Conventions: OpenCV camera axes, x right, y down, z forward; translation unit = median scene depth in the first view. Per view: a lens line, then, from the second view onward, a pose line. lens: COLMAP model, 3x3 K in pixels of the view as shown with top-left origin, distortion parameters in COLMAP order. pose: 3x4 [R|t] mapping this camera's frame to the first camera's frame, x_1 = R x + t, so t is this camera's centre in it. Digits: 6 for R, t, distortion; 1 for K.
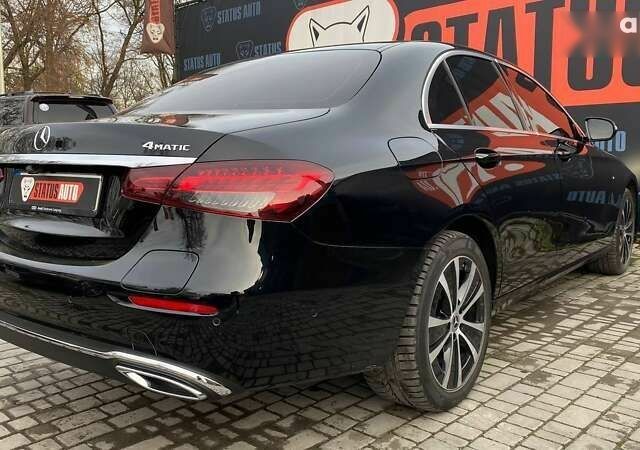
lens RADIAL K [[607.8, 0, 323.3], [0, 607.8, 224.9], [0, 0, 1]] dist [0.011903, 0.000000]
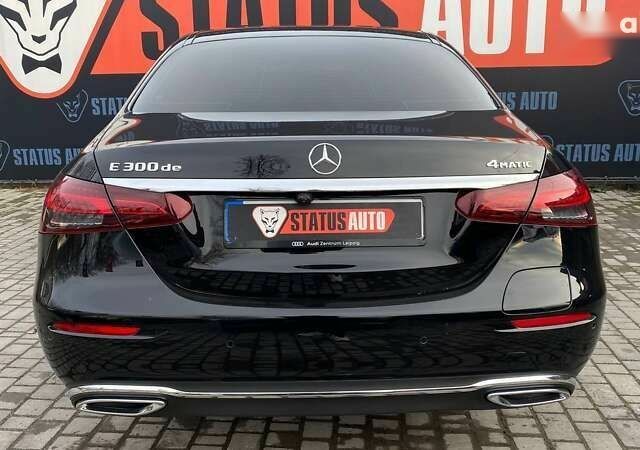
lens RADIAL K [[607.8, 0, 320.0], [0, 607.8, 224.4], [0, 0, 1]] dist [0.011903, 0.000000]
pose [[0.779917, -0.135734, 0.610988, -0.966147], [0.079788, 0.989798, 0.118041, -0.150594], [-0.620777, -0.043313, 0.782790, 0.366880]]
